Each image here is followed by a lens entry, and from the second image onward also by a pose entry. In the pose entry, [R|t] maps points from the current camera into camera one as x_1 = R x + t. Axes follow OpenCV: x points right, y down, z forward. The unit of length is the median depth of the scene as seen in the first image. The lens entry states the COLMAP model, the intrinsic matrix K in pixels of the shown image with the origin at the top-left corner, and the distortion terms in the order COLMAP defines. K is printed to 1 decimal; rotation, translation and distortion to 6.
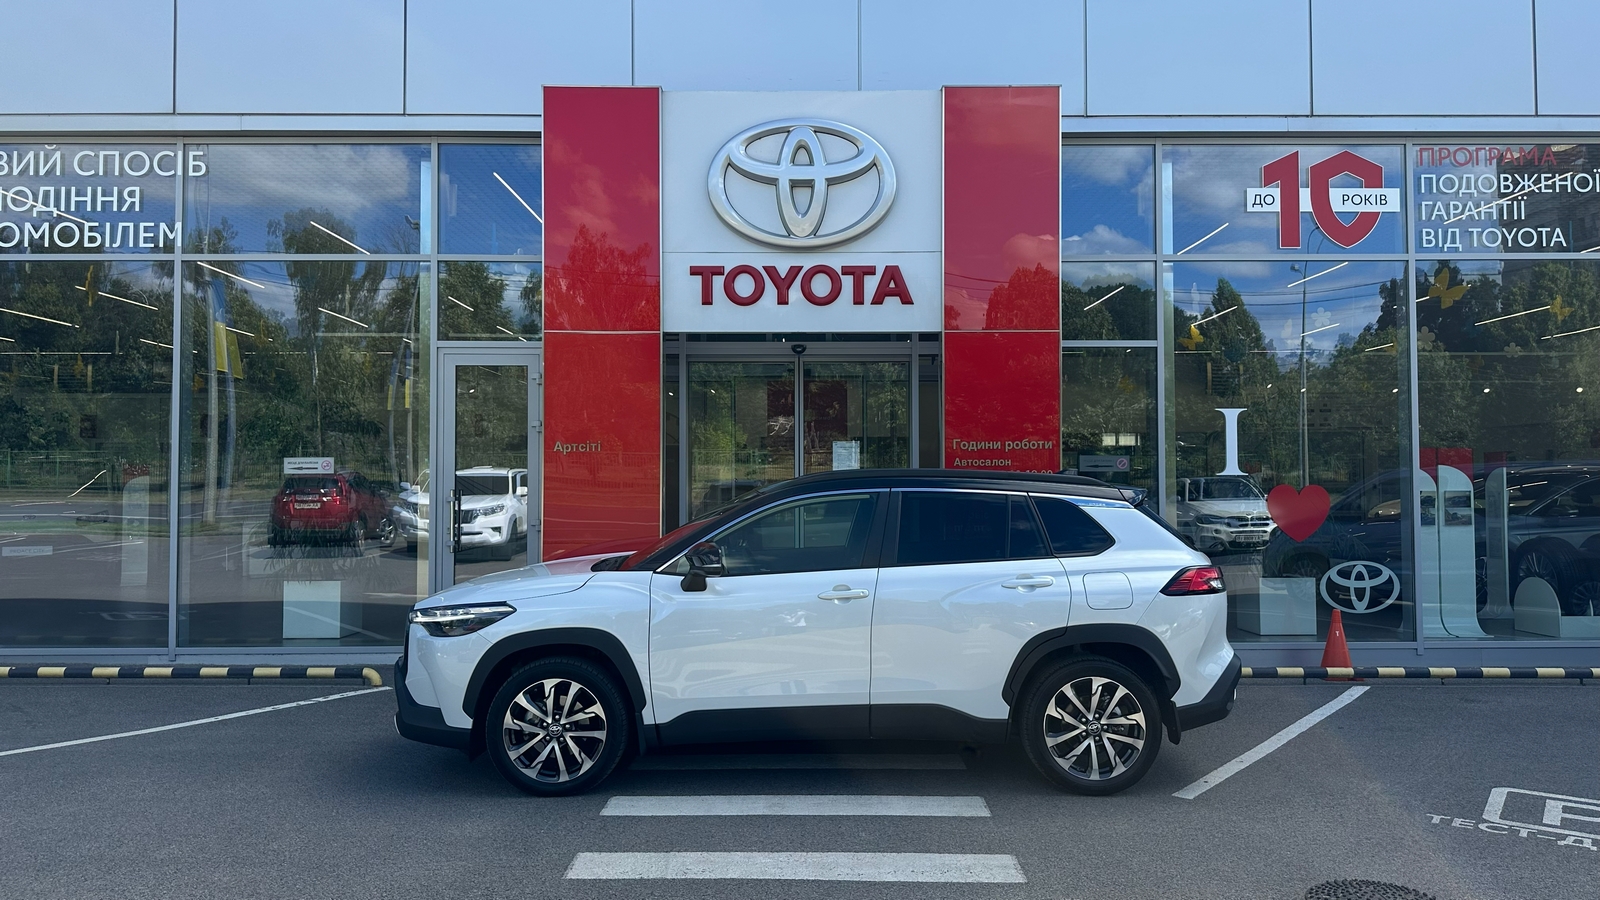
lens RADIAL K [[1091.6, 0, 799.0], [0, 1091.6, 448.7], [0, 0, 1]] dist [0.046307, -0.042411]
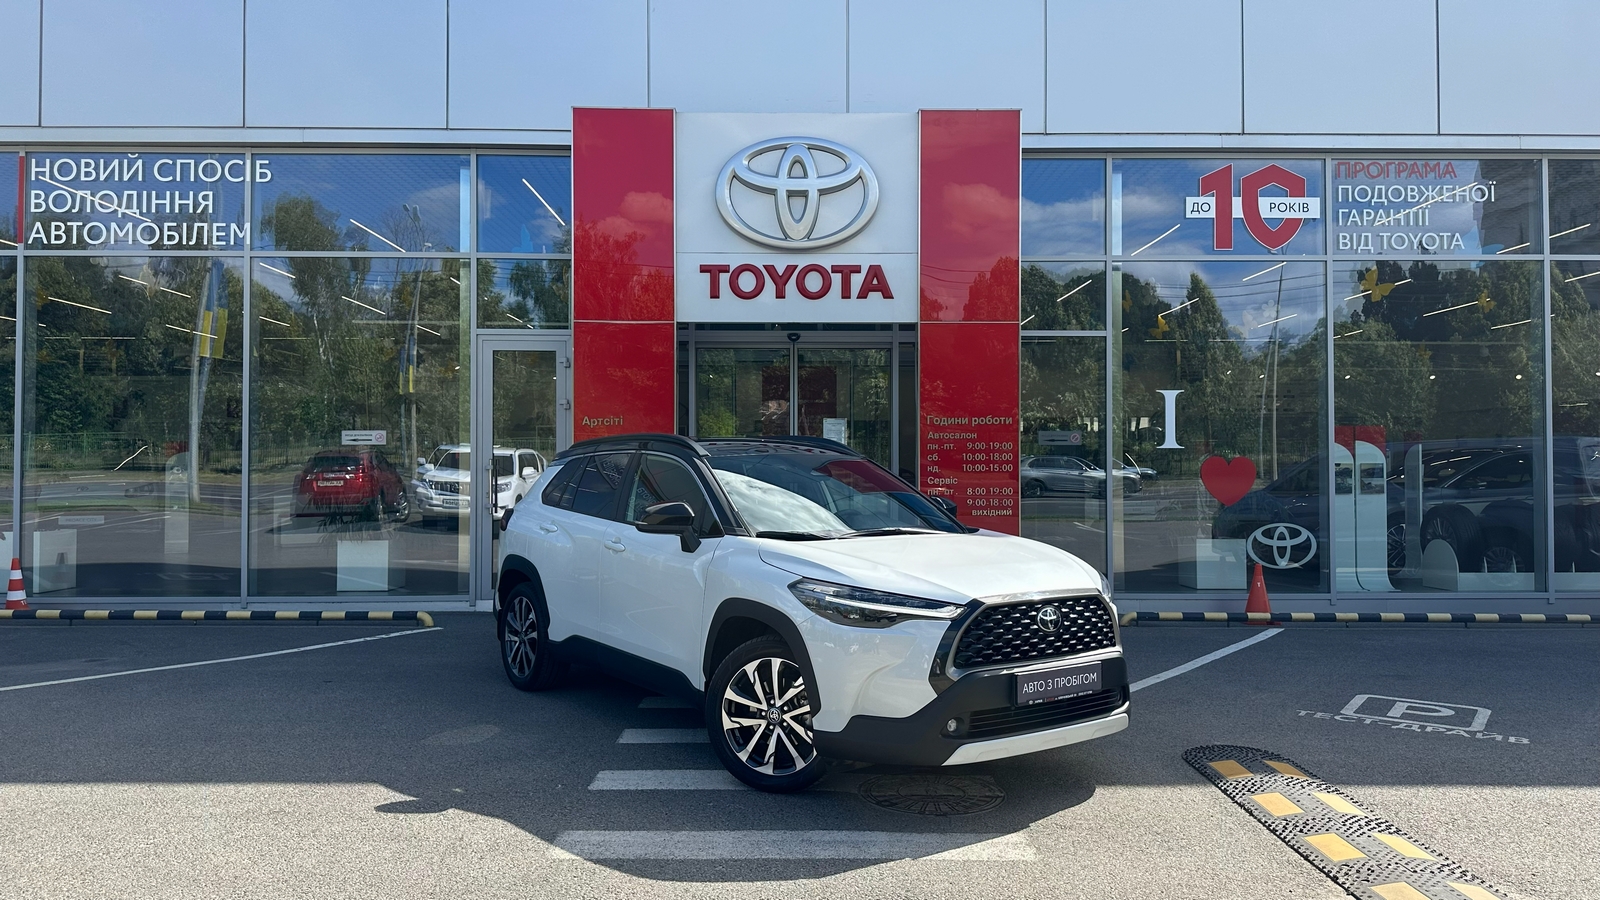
lens RADIAL K [[1091.0, 0, 800.0], [0, 1091.0, 450.0], [0, 0, 1]] dist [0.059670, -0.061425]
pose [[0.999946, 0.002320, 0.010132, -0.004989], [-0.002445, 0.999921, 0.012313, 0.012850], [-0.010103, -0.012337, 0.999873, -0.143993]]
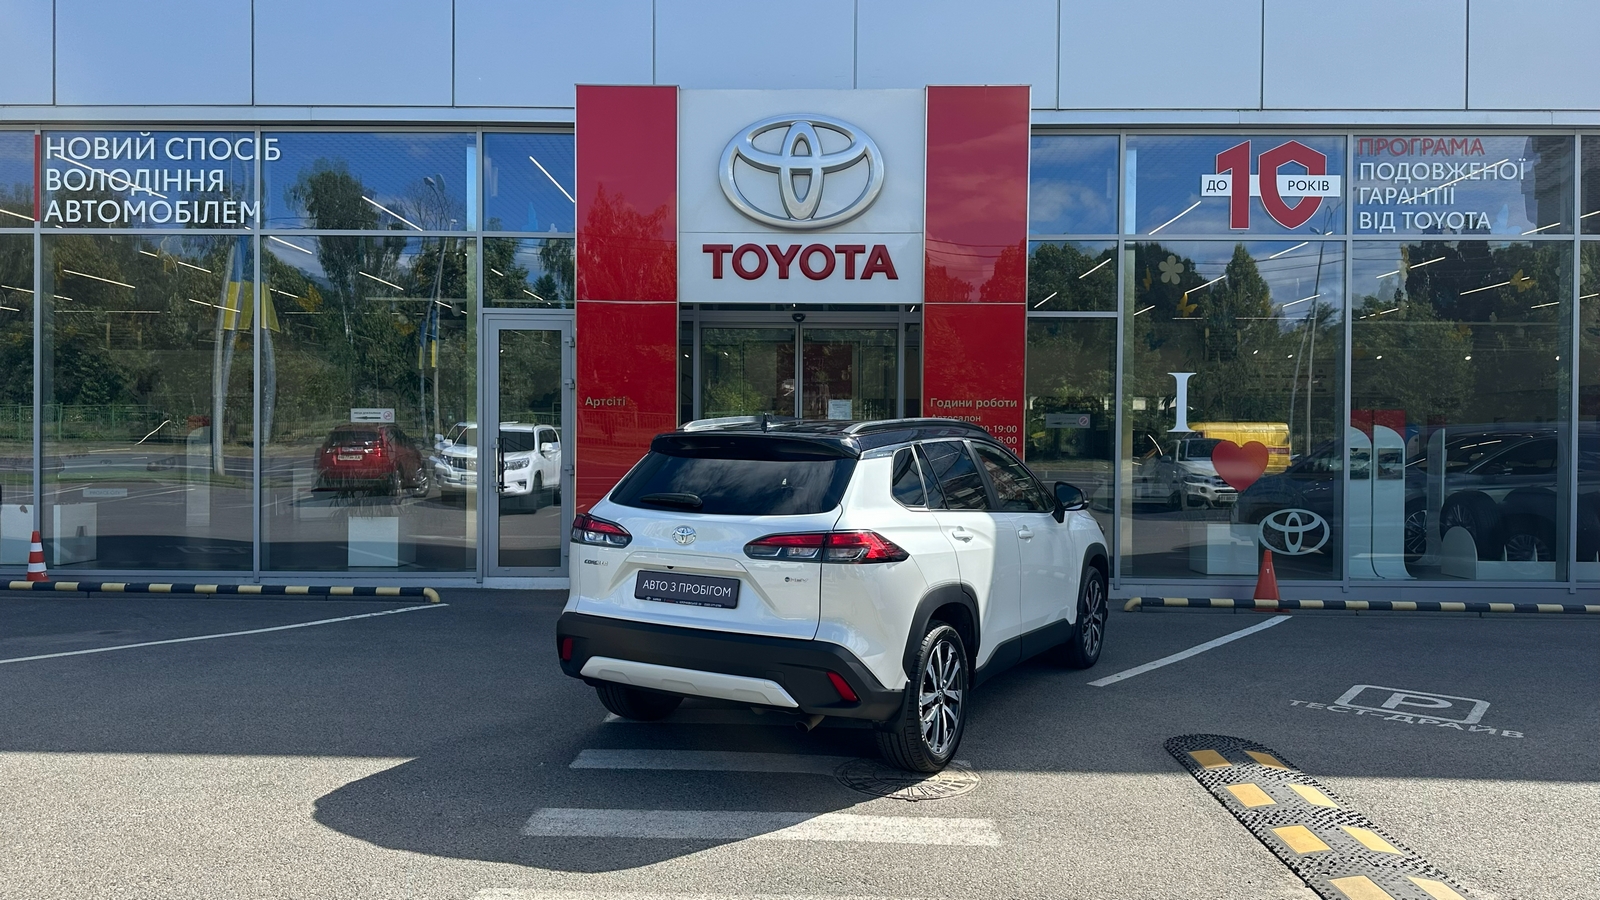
lens RADIAL K [[1101.3, 0, 790.1], [0, 1101.3, 457.4], [0, 0, 1]] dist [0.064846, -0.069470]
pose [[0.999672, 0.010302, -0.023437, 0.019433], [-0.009329, 0.999105, 0.041258, 0.006922], [0.023841, -0.041026, 0.998874, -0.151688]]
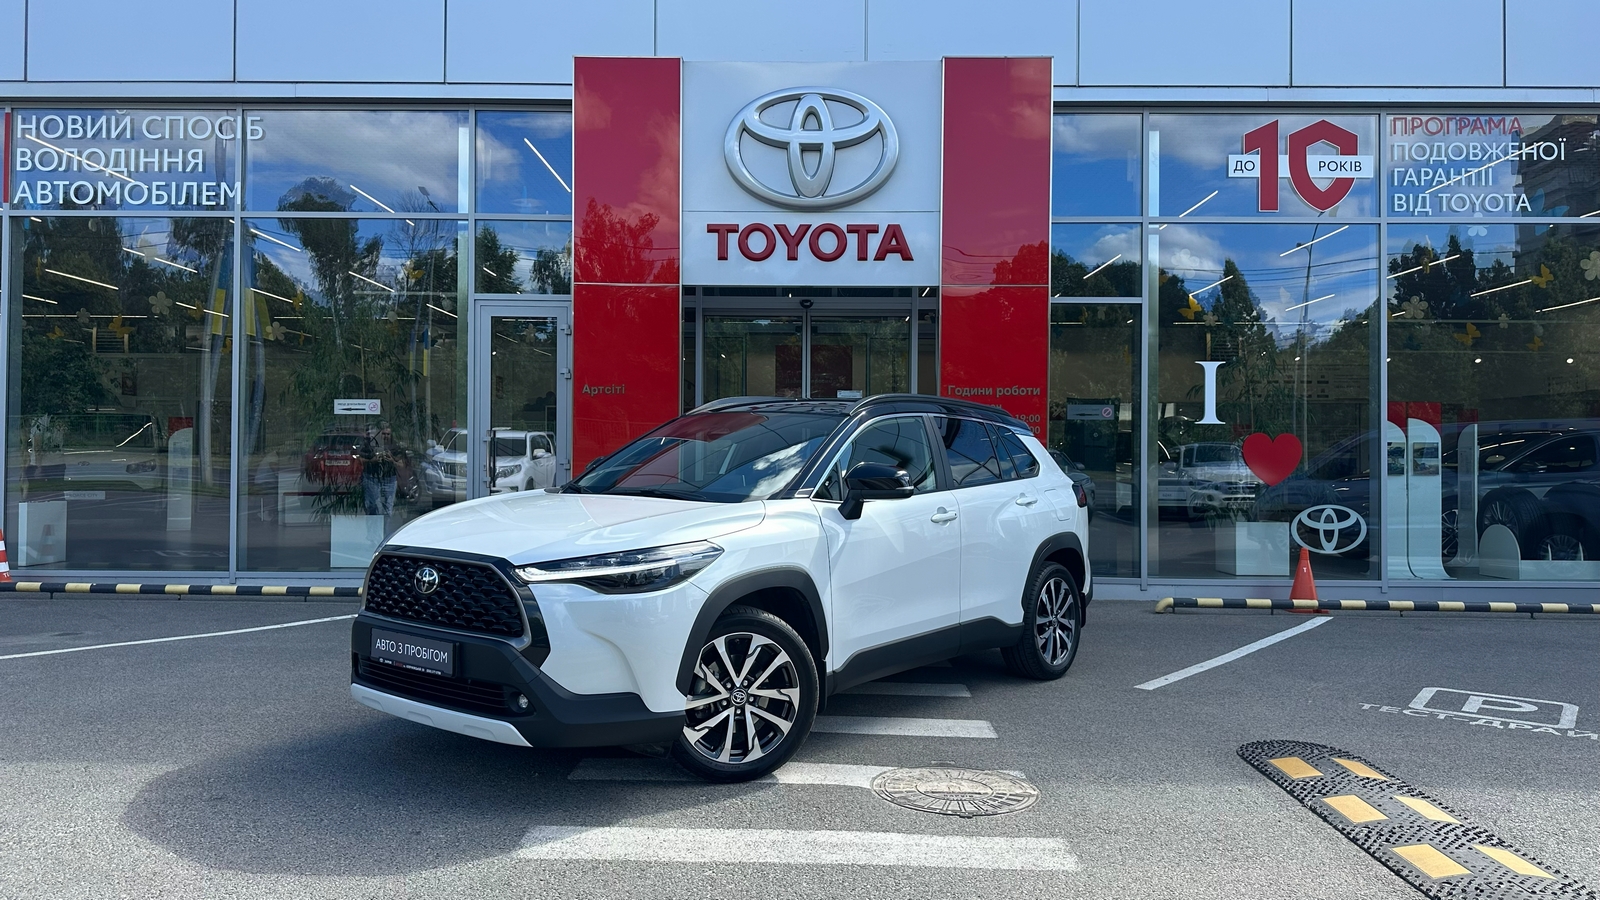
lens RADIAL K [[1092.0, 0, 784.1], [0, 1092.0, 446.5], [0, 0, 1]] dist [0.045732, -0.041752]
pose [[0.999771, 0.009397, -0.019243, -0.000483], [-0.009071, 0.999815, 0.016979, 0.032114], [0.019399, -0.016801, 0.999671, -0.080913]]
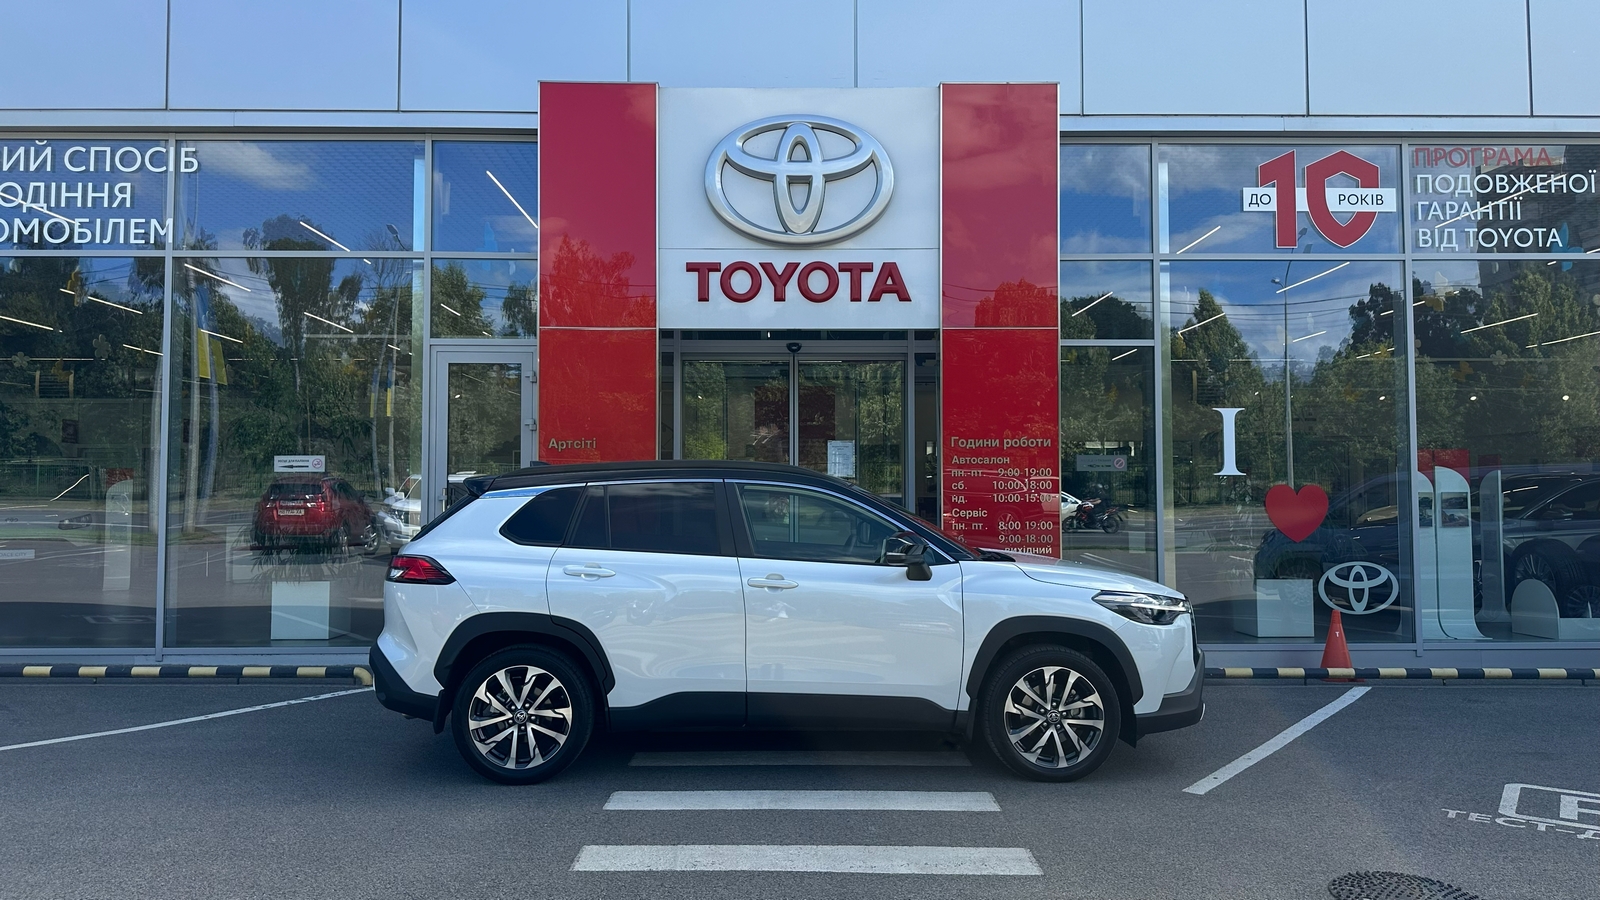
lens RADIAL K [[1092.0, 0, 784.1], [0, 1092.0, 446.5], [0, 0, 1]] dist [0.045732, -0.041752]
pose [[0.999985, 0.001674, 0.005301, -0.014550], [-0.001597, 0.999896, -0.014356, 0.013297], [-0.005325, 0.014347, 0.999883, 0.007281]]
